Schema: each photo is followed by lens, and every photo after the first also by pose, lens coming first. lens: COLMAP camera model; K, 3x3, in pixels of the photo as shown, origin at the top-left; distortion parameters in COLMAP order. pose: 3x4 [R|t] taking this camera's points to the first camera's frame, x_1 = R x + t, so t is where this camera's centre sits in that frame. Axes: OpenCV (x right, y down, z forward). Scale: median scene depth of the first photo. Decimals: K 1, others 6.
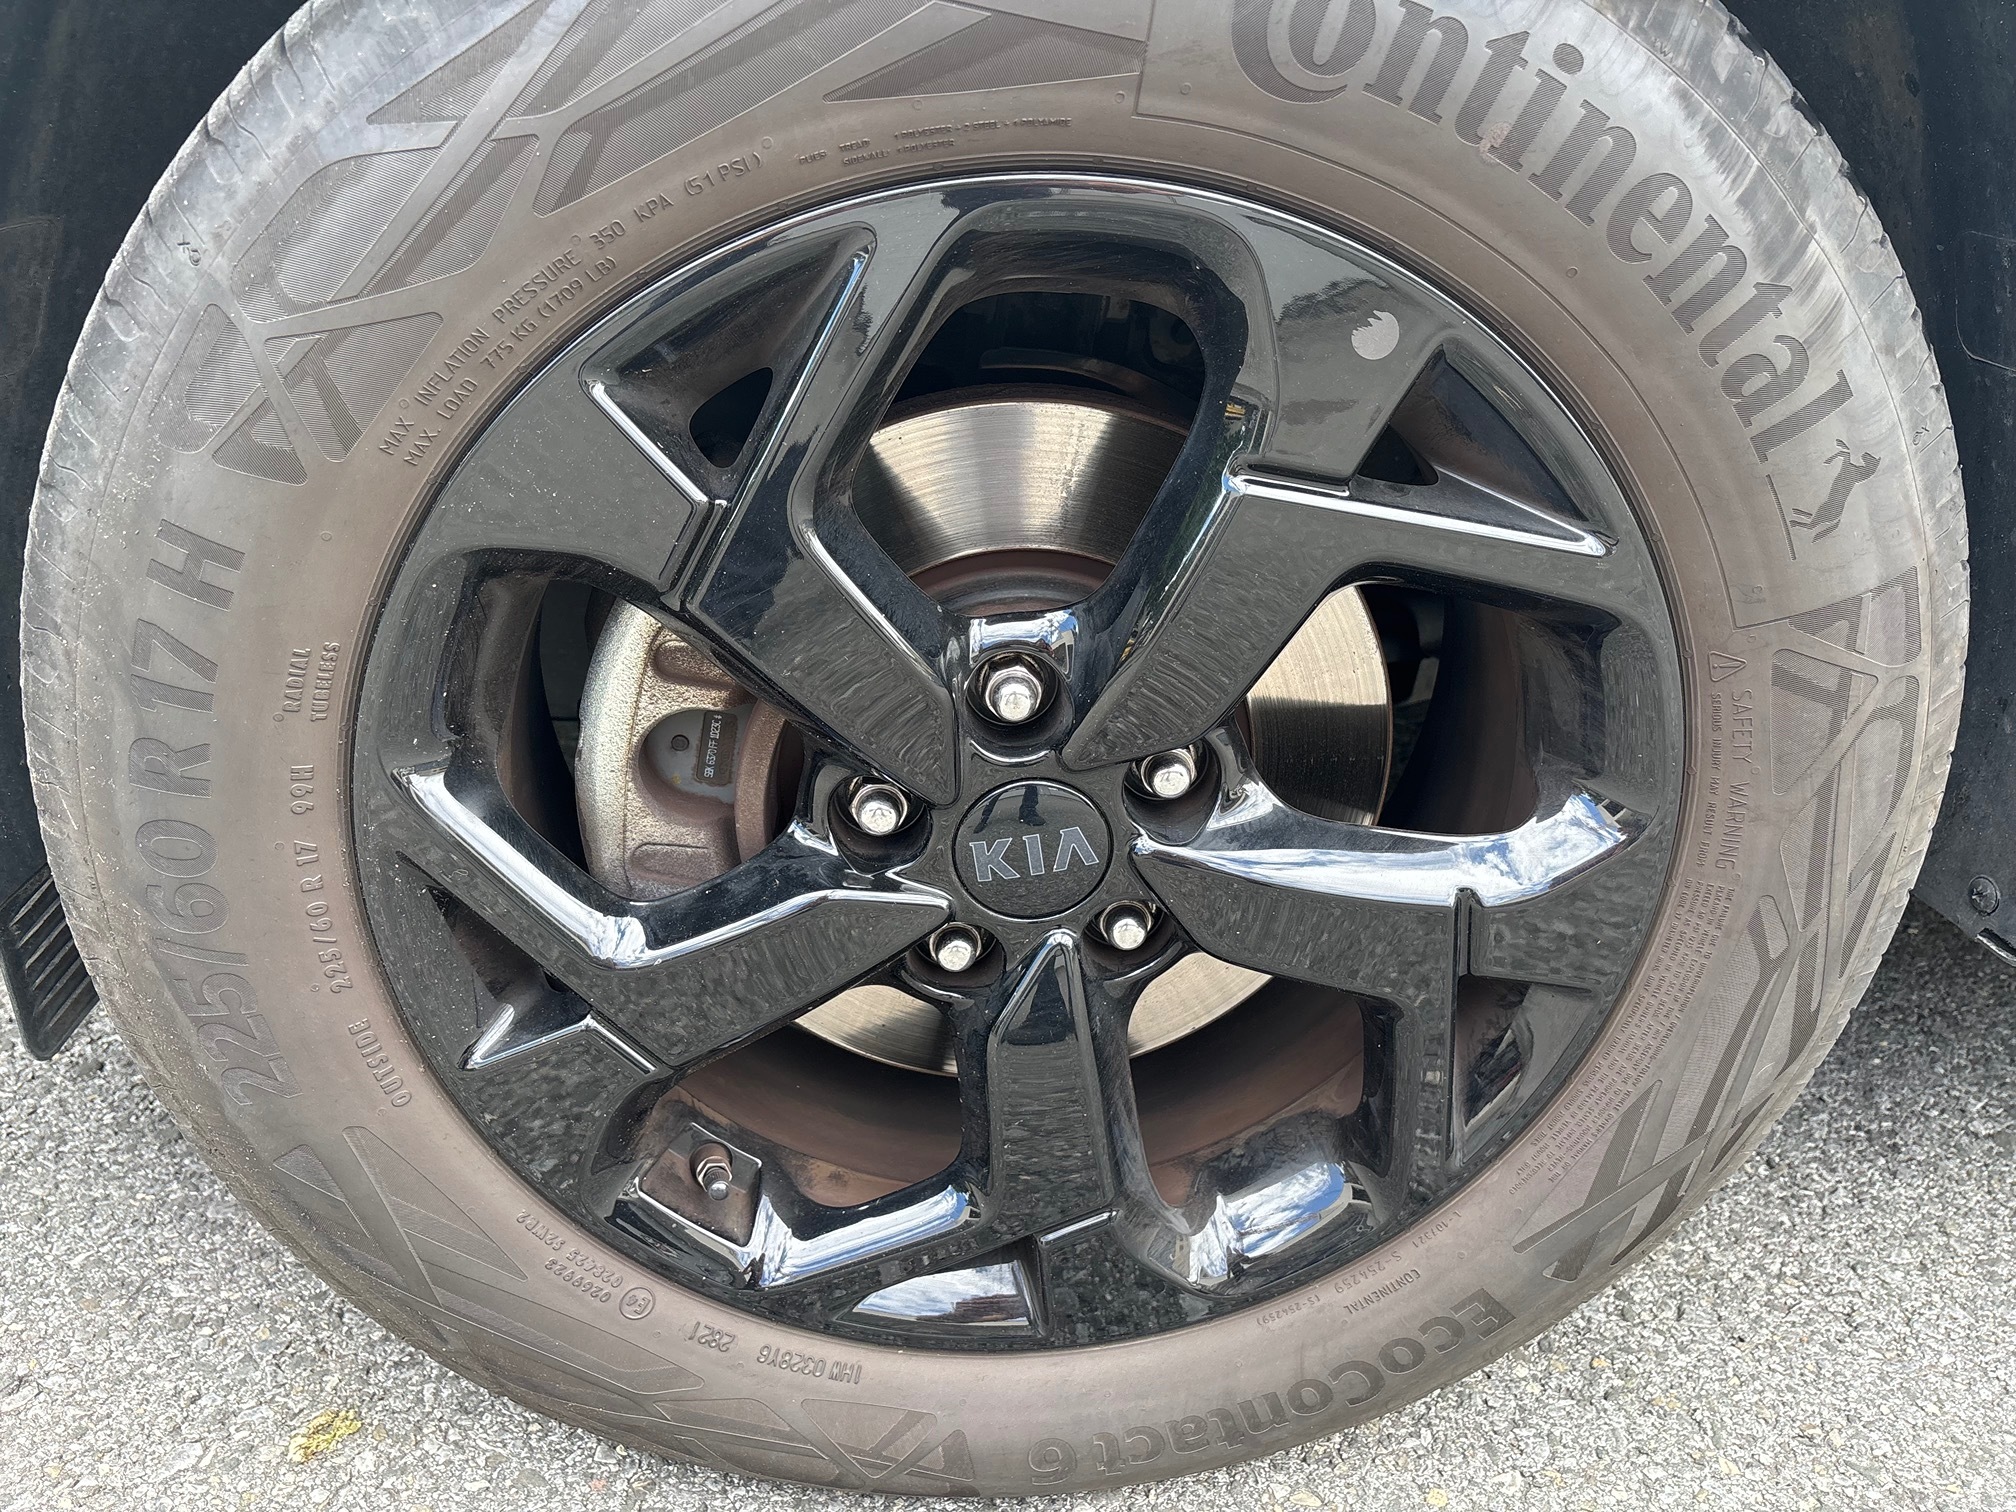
lens RADIAL K [[1518.7, 0, 1008.0], [0, 1518.7, 756.0], [0, 0, 1]] dist [0.071950, -0.075452]
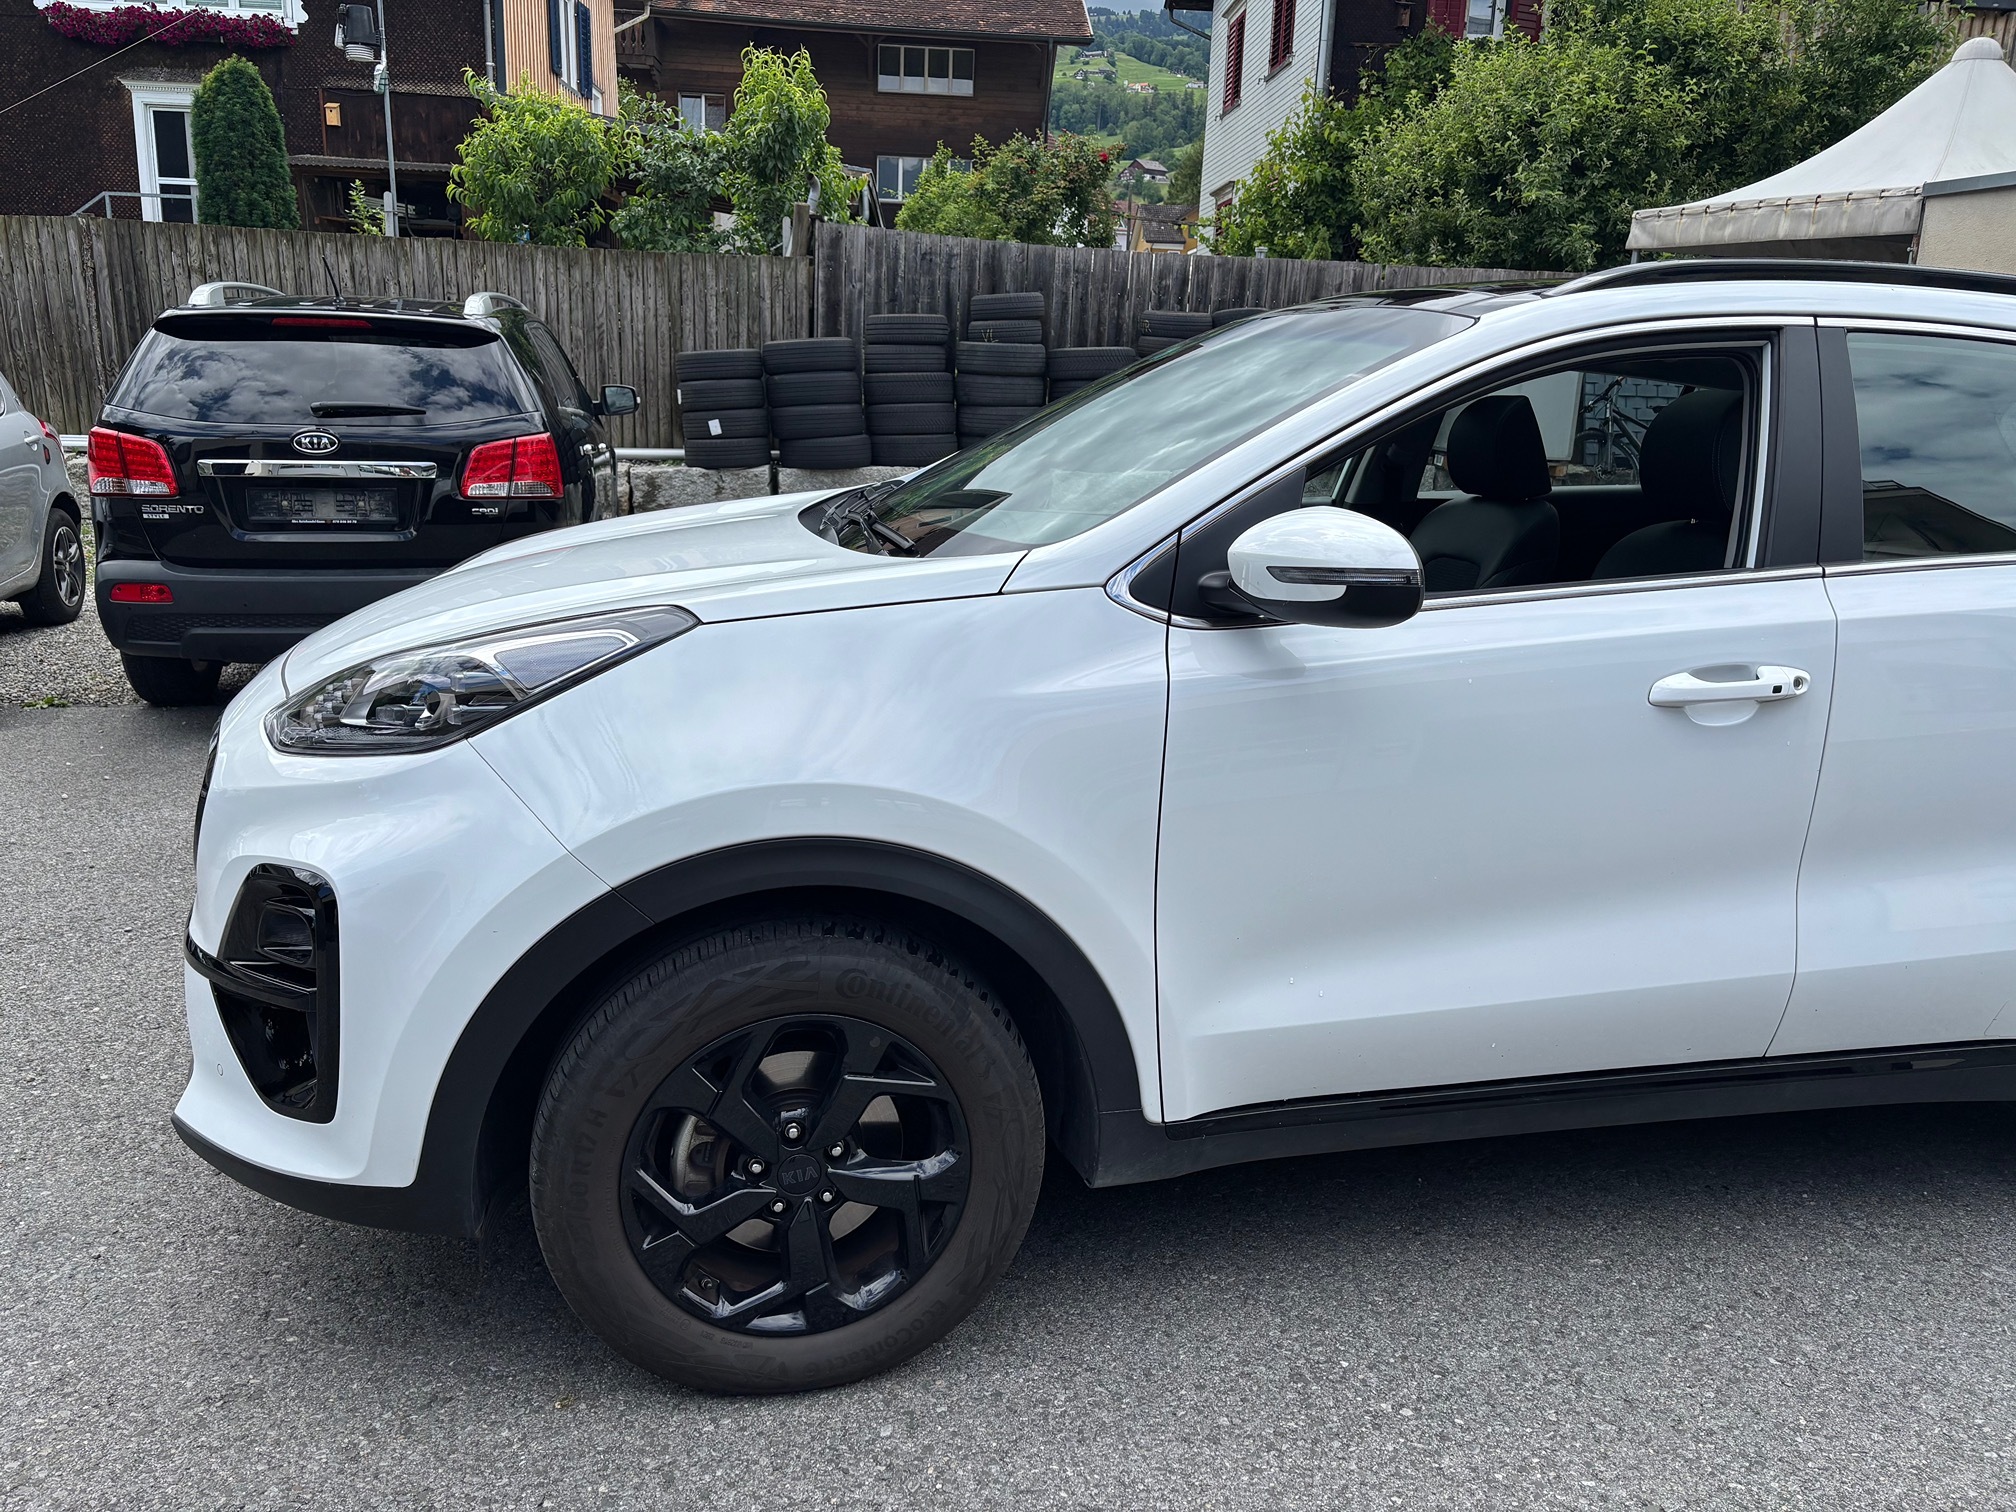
lens RADIAL K [[1538.3, 0, 1002.1], [0, 1538.3, 755.9], [0, 0, 1]] dist [0.042357, -0.032309]
pose [[0.985066, -0.035724, 0.168428, -0.093562], [0.073420, 0.971995, -0.223240, -0.051464], [-0.155736, 0.232272, 0.960102, -2.906356]]
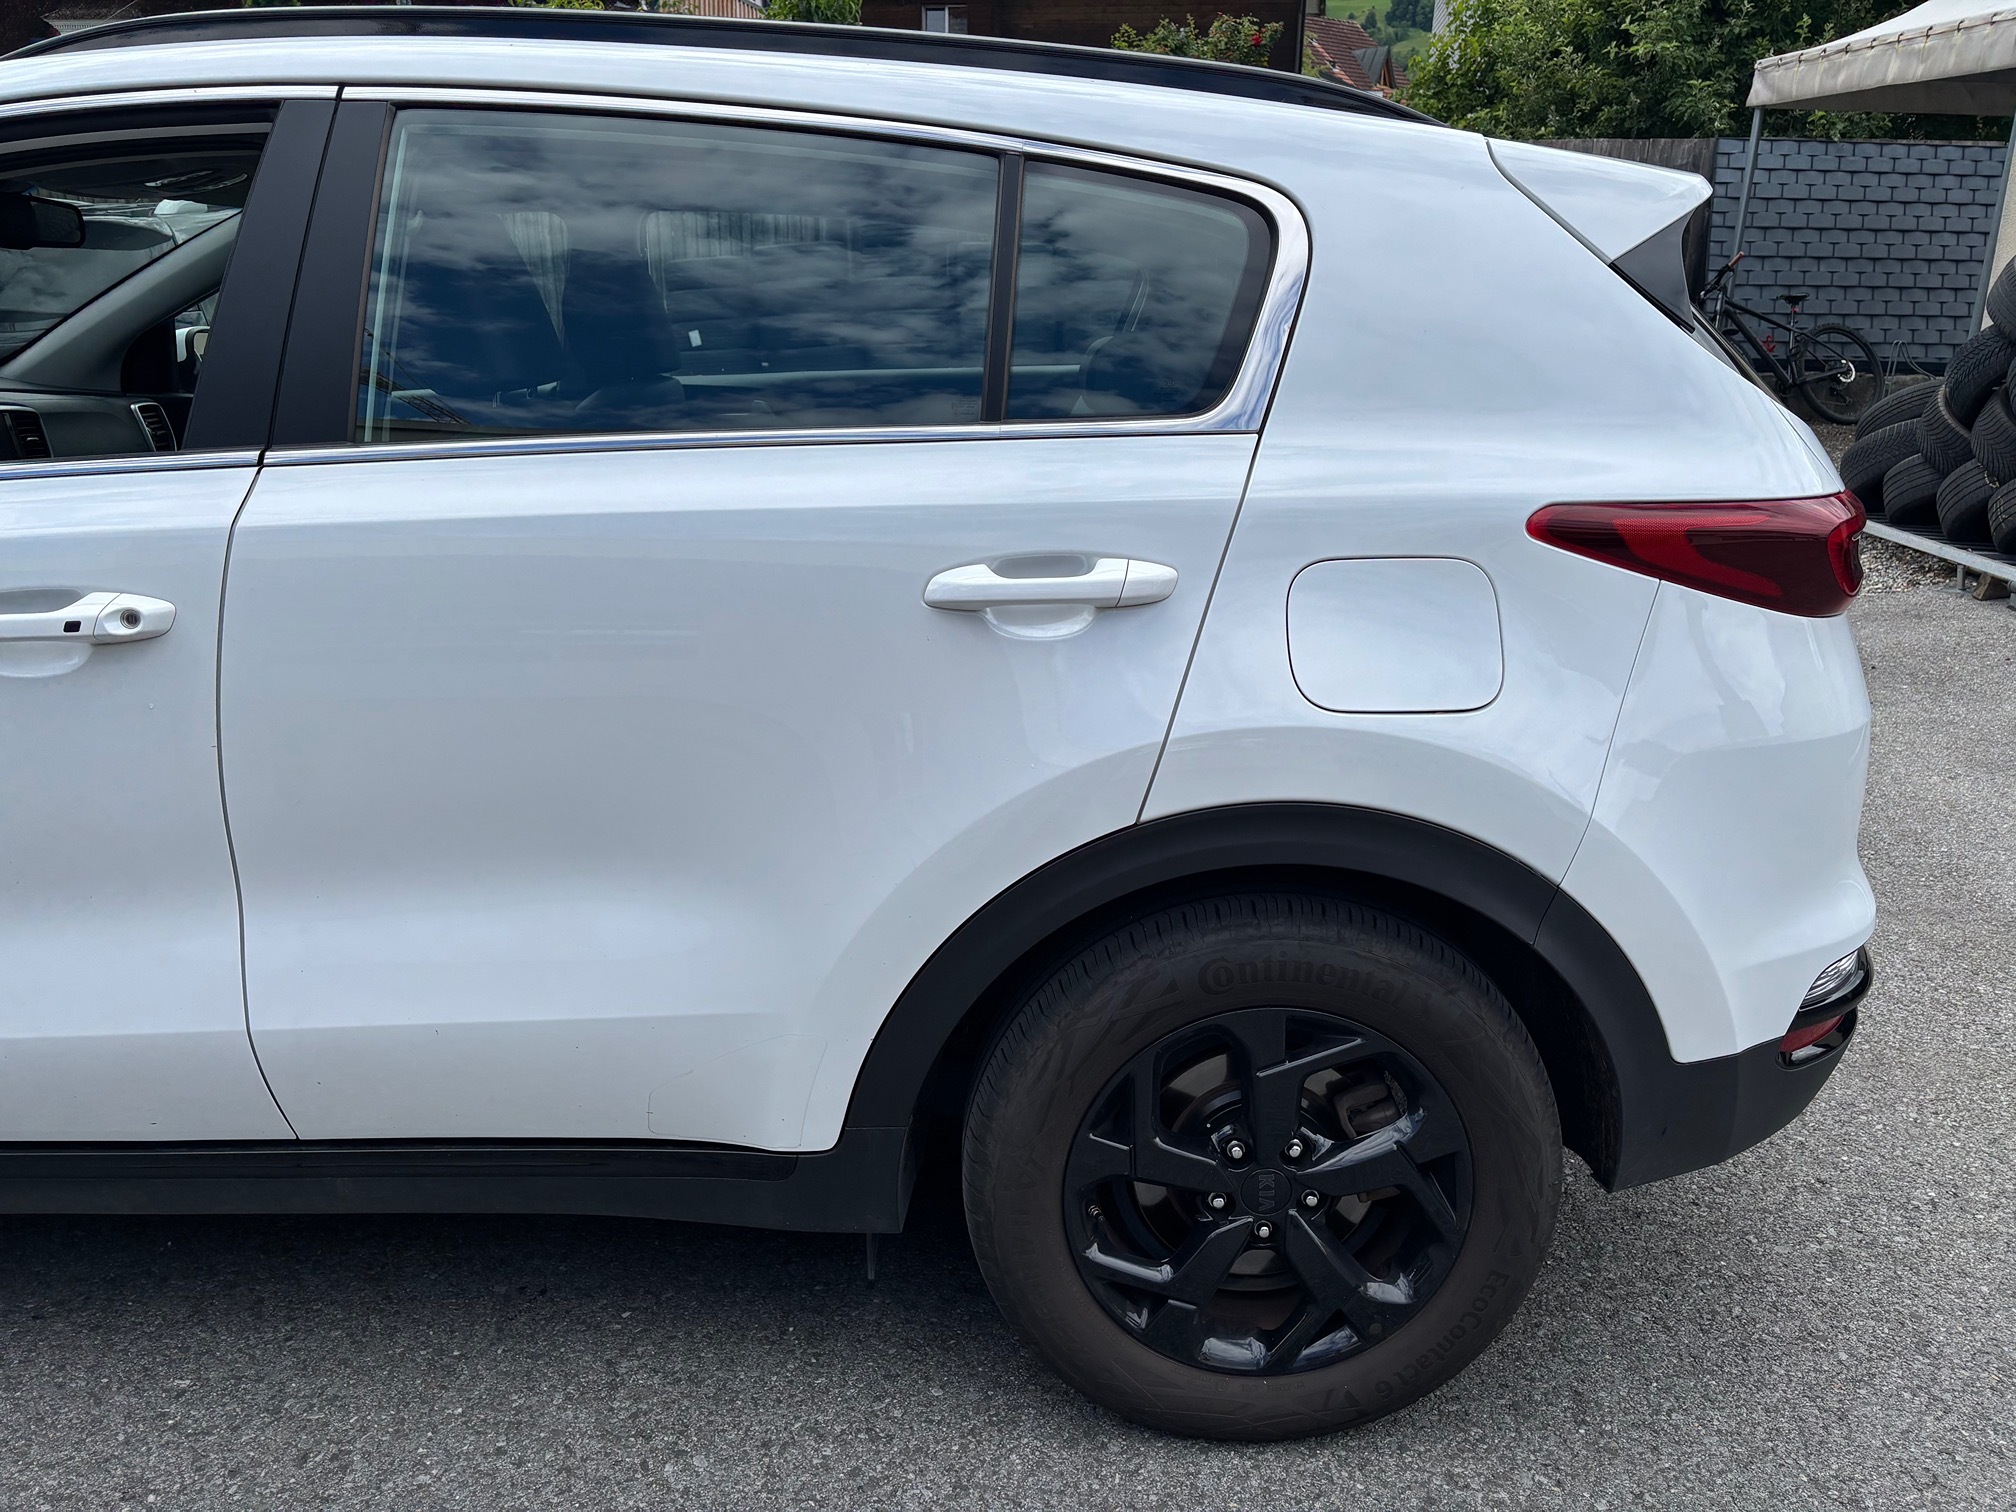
lens RADIAL K [[1518.7, 0, 1008.0], [0, 1518.7, 756.0], [0, 0, 1]] dist [0.071950, -0.075452]
pose [[0.998950, -0.001201, -0.045797, 4.316757], [-0.007152, 0.983310, -0.181795, -0.252948], [0.045251, 0.181932, 0.982269, -1.993429]]
